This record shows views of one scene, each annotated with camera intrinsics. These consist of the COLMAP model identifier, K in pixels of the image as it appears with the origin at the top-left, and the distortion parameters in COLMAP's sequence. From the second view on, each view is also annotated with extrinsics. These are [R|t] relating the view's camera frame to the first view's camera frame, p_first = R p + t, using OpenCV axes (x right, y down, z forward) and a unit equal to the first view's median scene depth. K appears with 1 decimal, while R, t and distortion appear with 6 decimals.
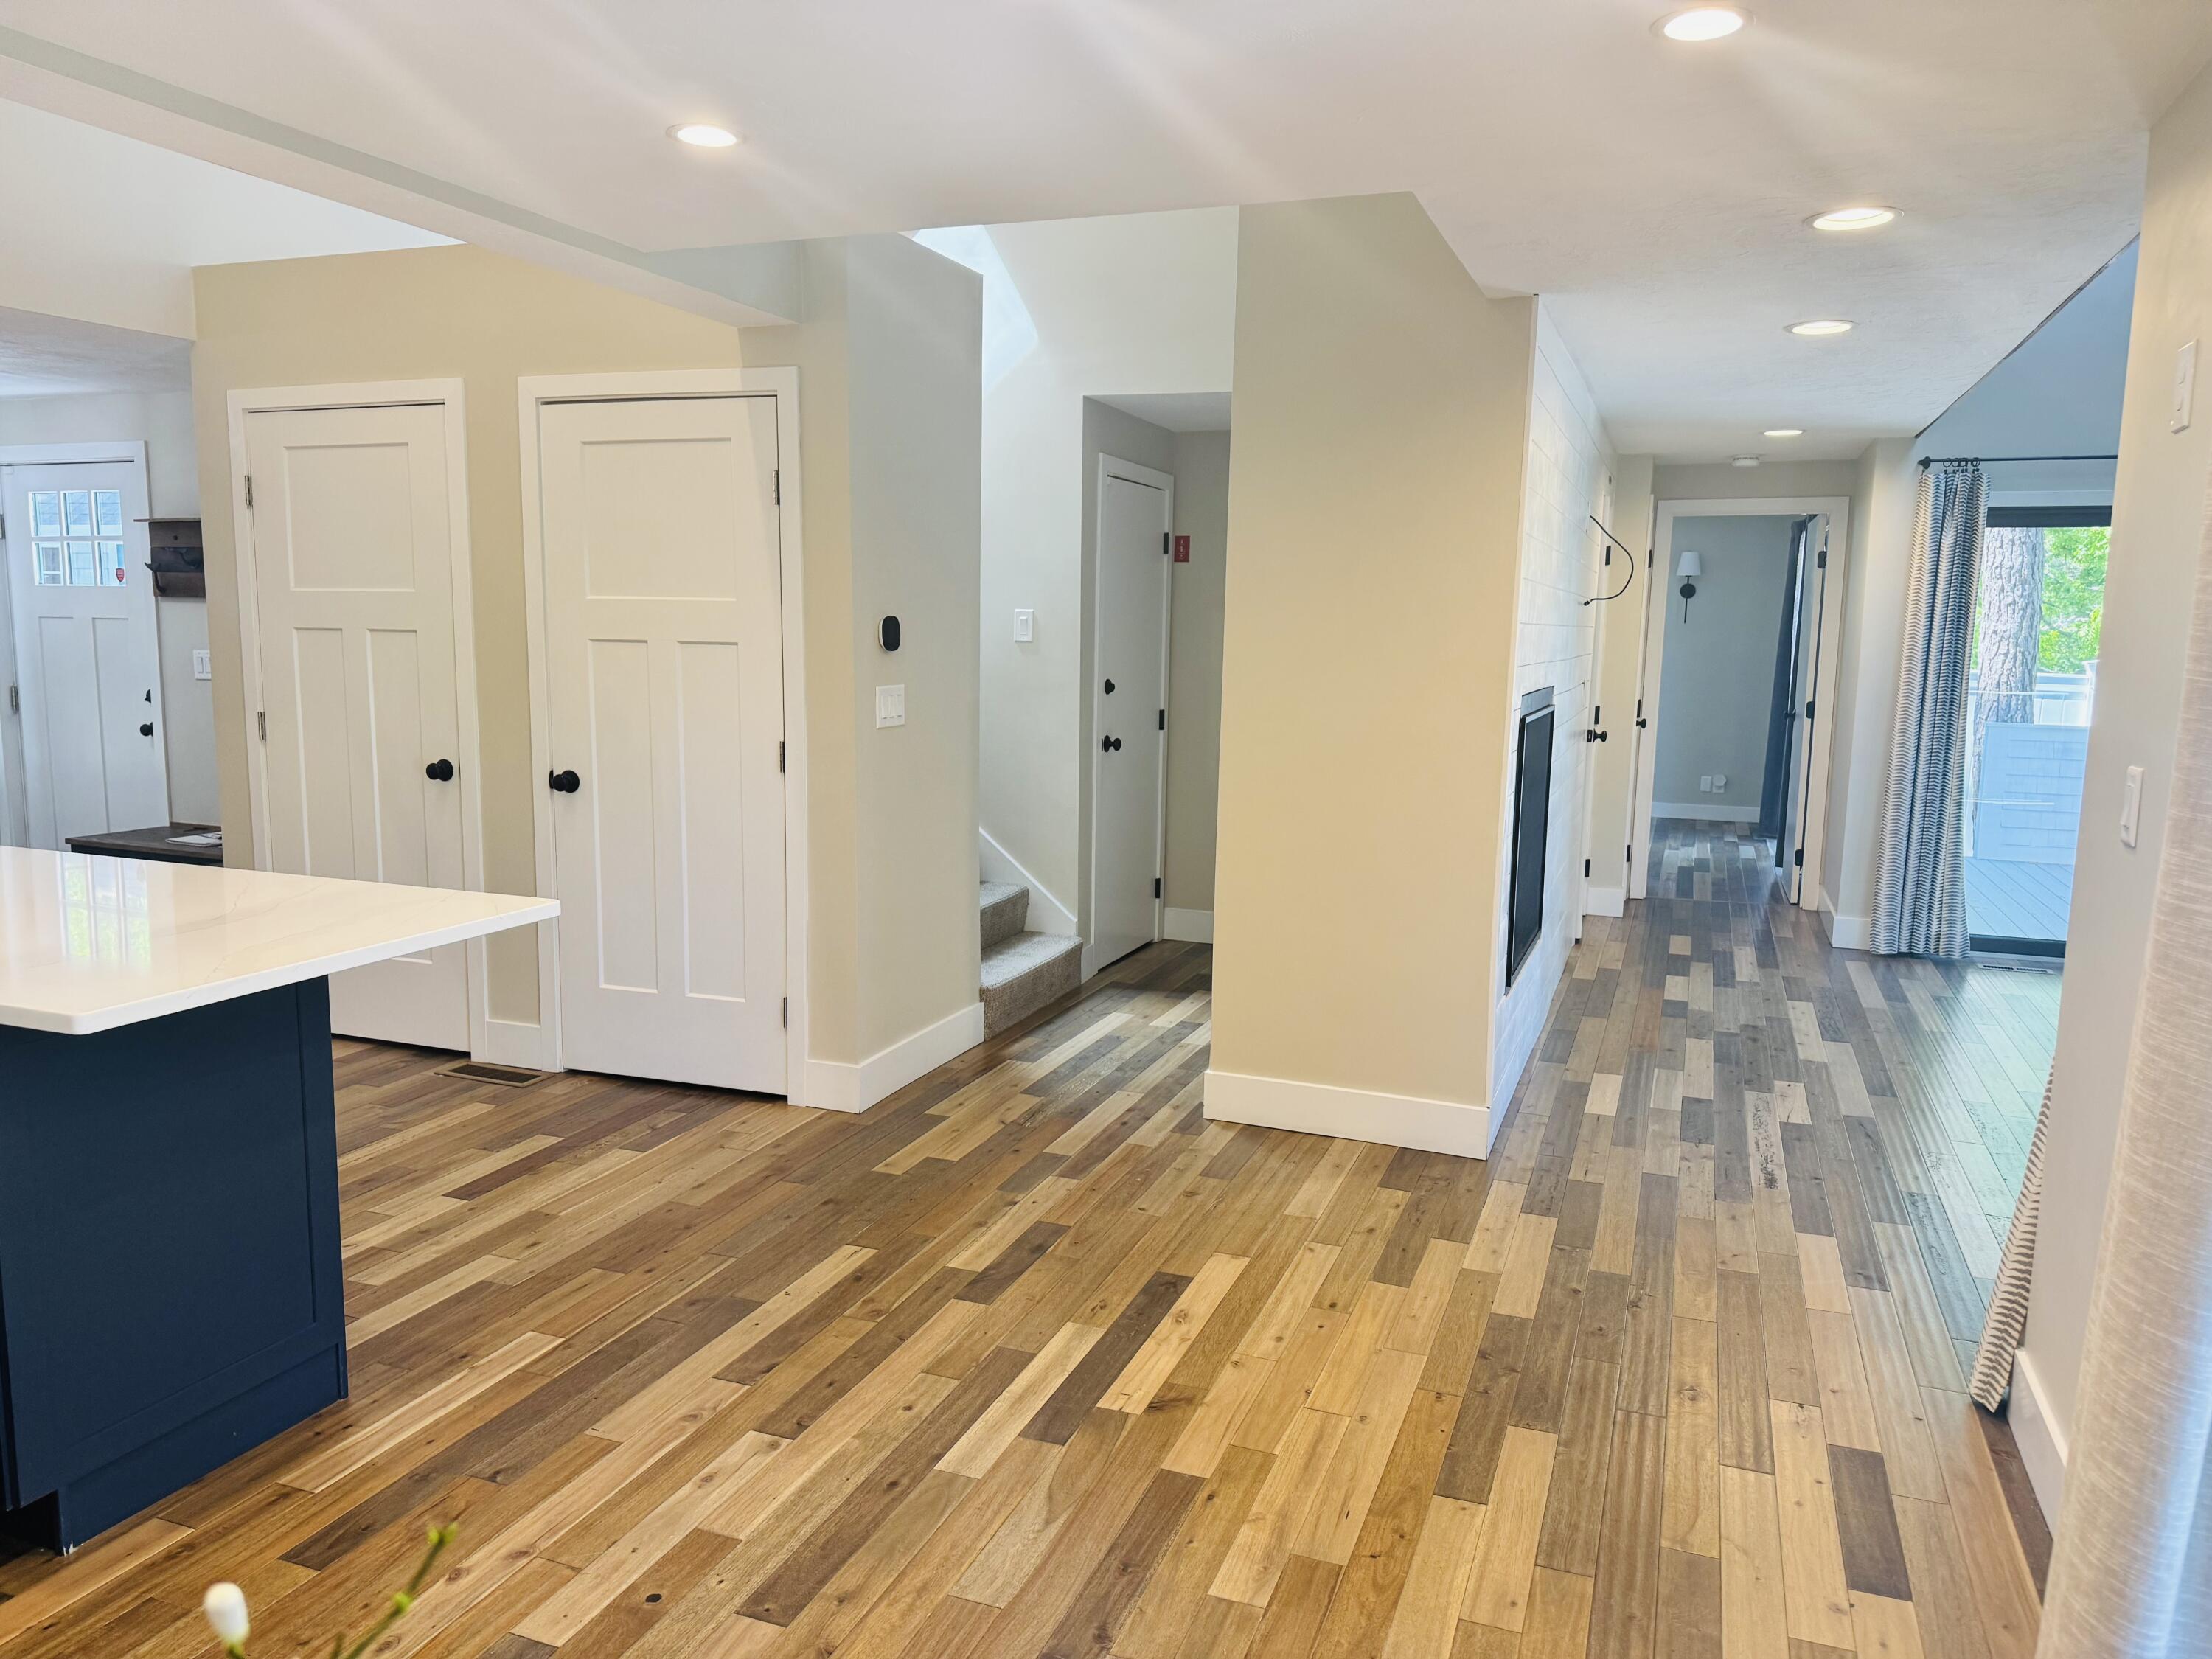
lens RADIAL K [[1548.2, 0, 1106.0], [0, 1548.2, 829.5], [0, 0, 1]] dist [0.104276, -0.174767]
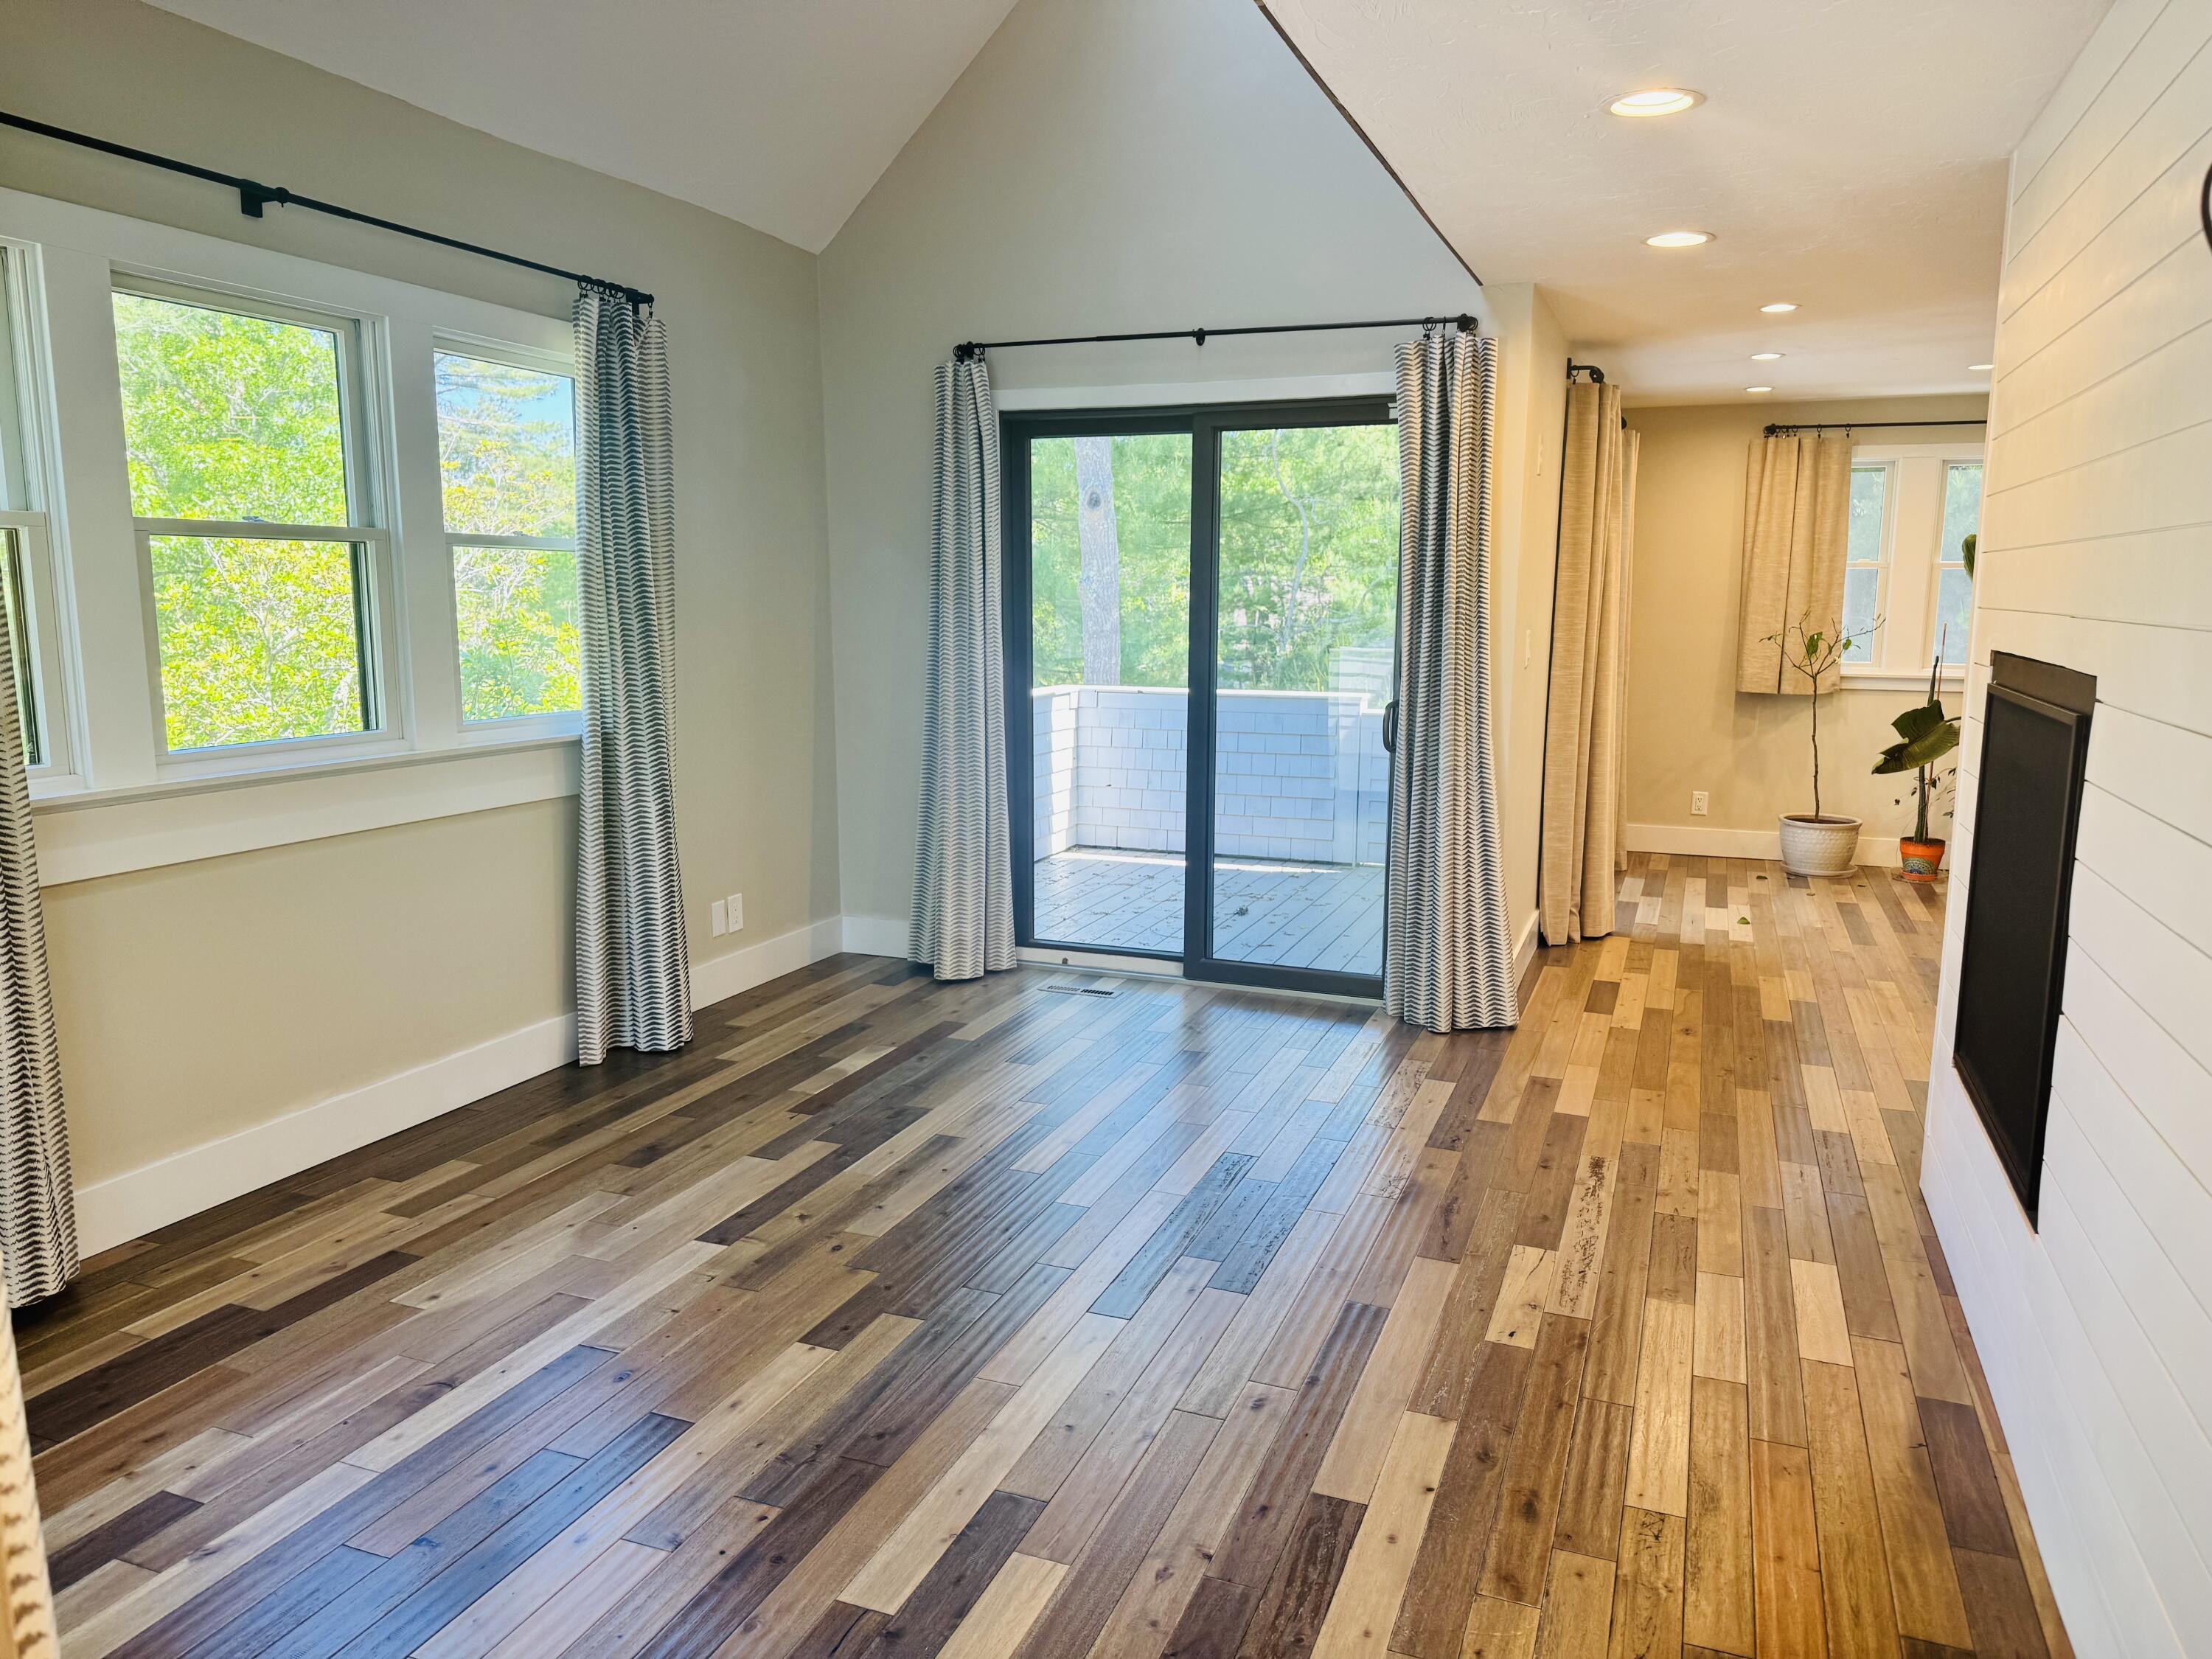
lens RADIAL K [[1548.2, 0, 1106.0], [0, 1548.2, 829.5], [0, 0, 1]] dist [0.104276, -0.174767]
pose [[-0.999705, -0.024267, -0.000341, 0.899961], [-0.023370, 0.958754, 0.283274, -0.269900], [-0.006548, 0.283199, -0.959039, 2.295461]]
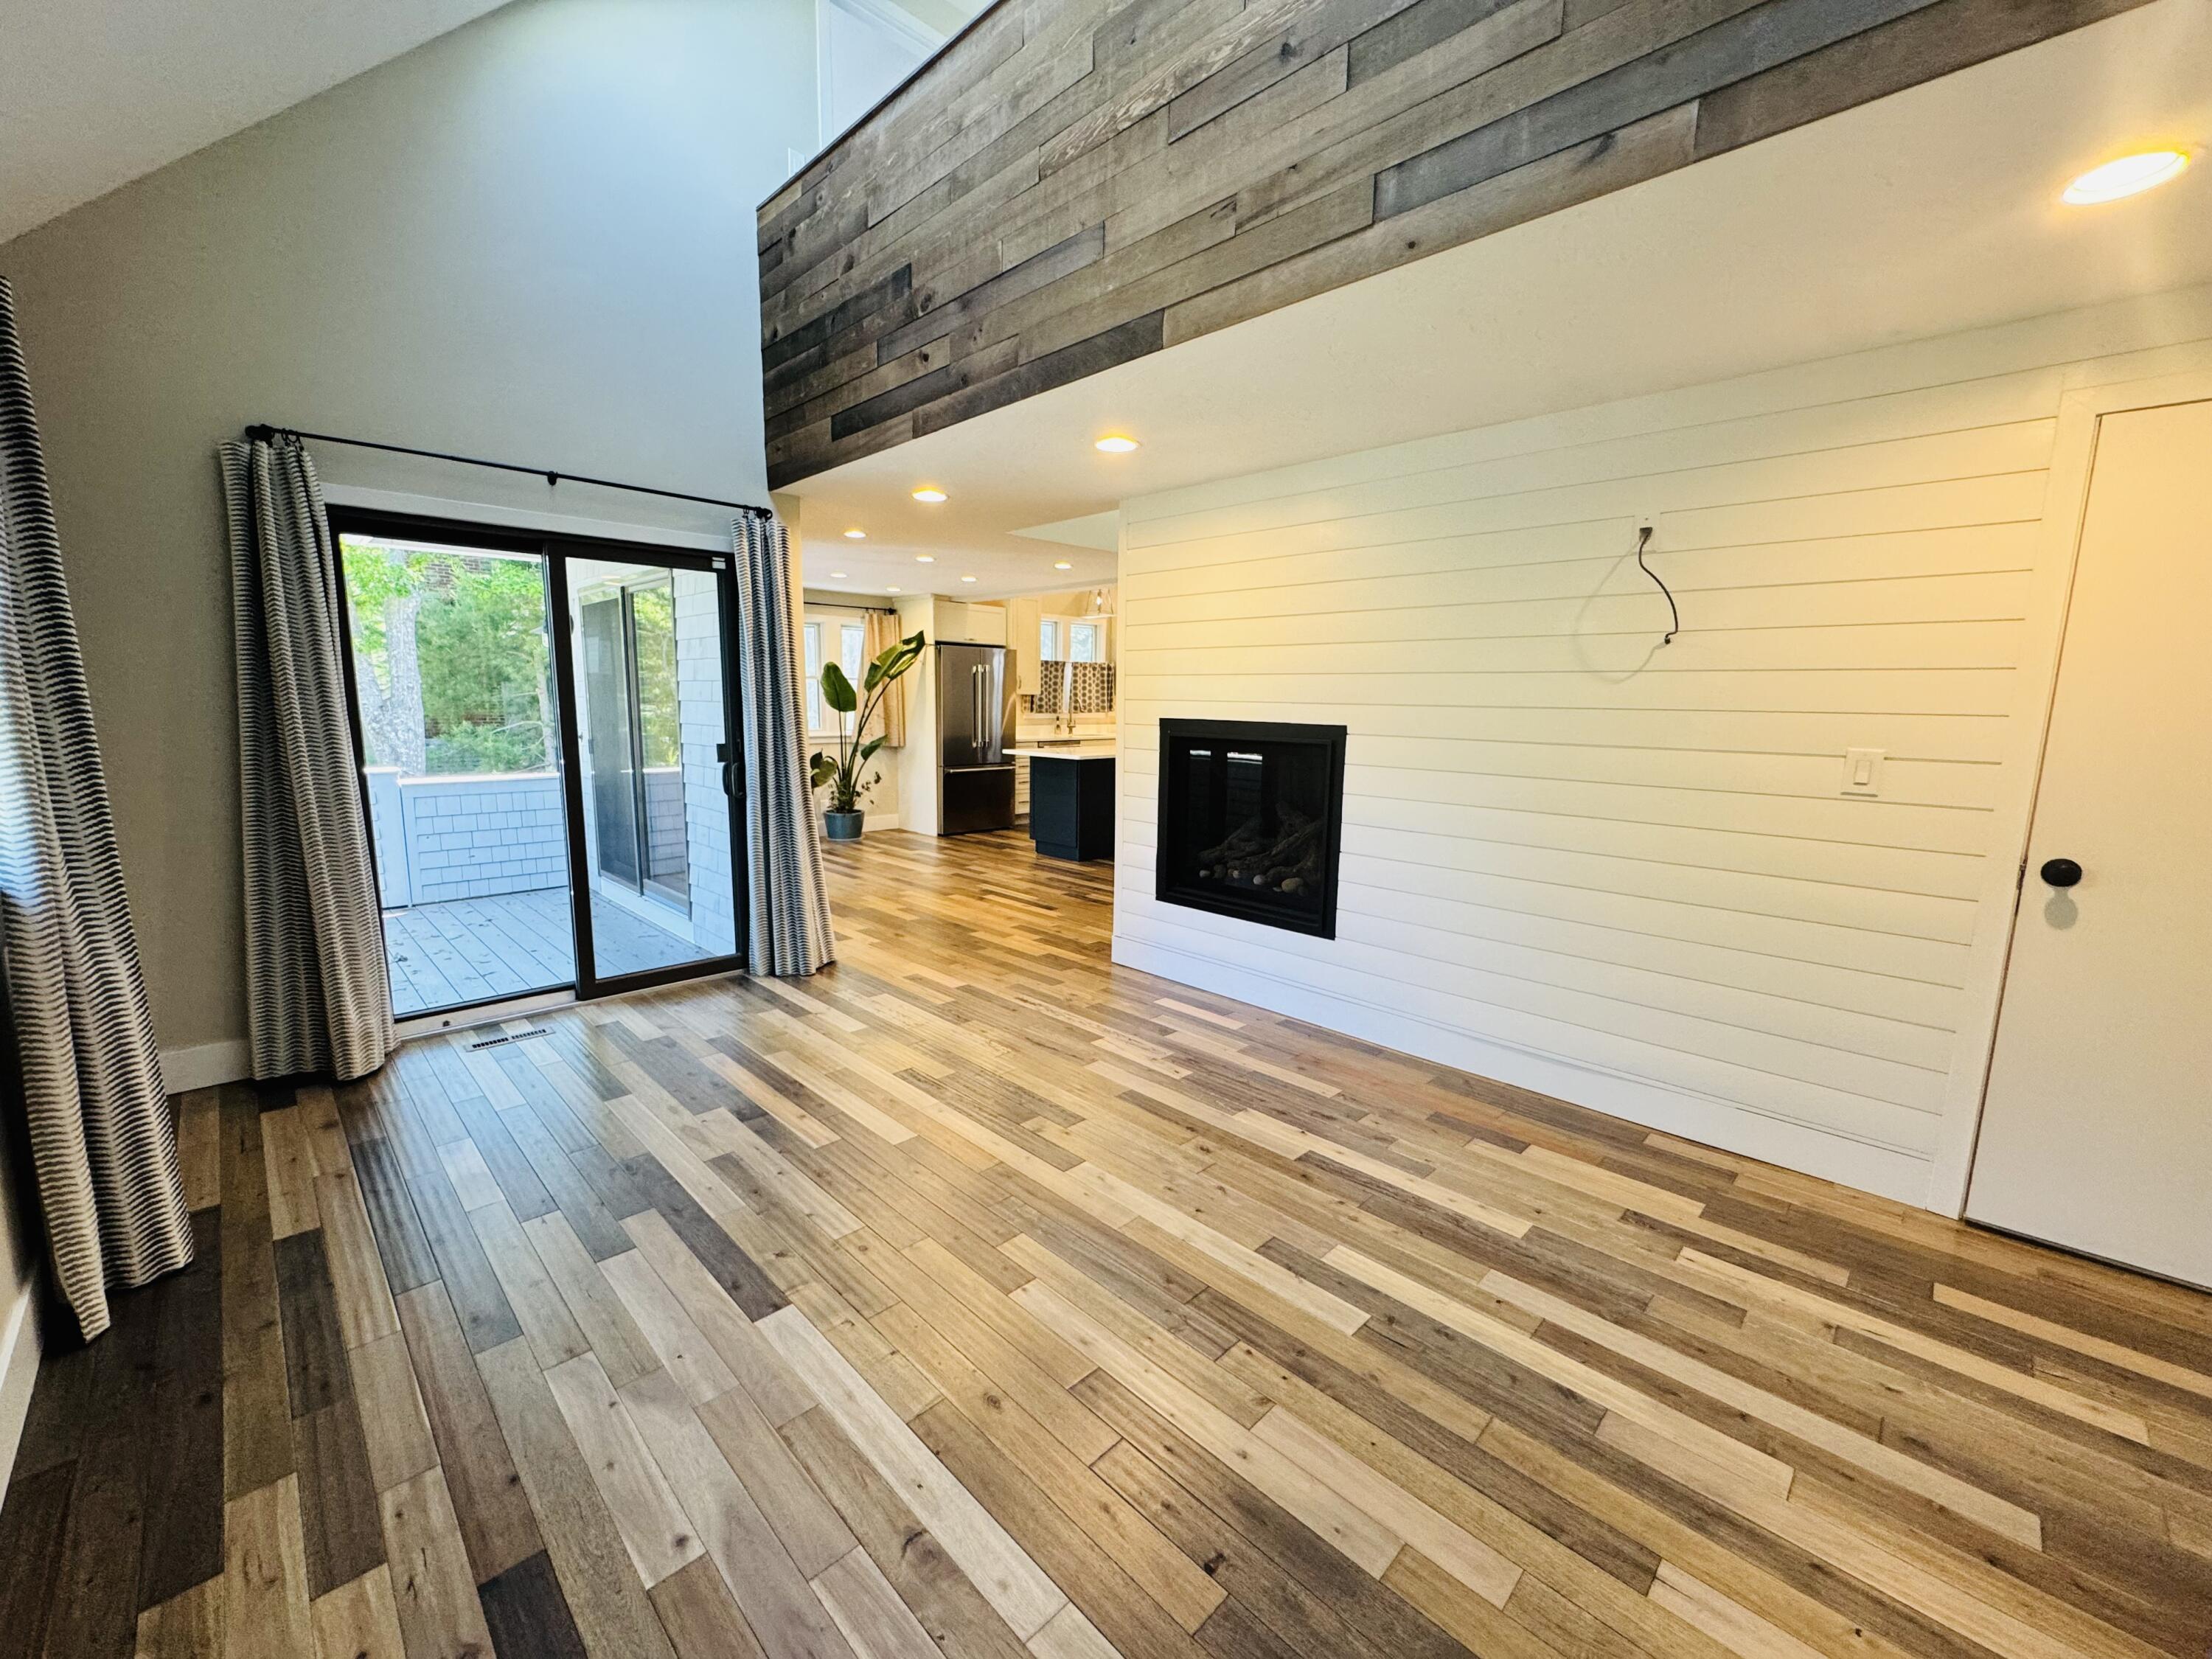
lens RADIAL K [[881.4, 0, 1106.0], [0, 881.4, 829.5], [0, 0, 1]] dist [-0.002185, -0.000223]
pose [[-0.410242, 0.112154, -0.905054, 1.542816], [-0.138763, 0.973178, 0.183495, -0.177753], [0.901358, 0.200865, -0.383676, 1.774536]]
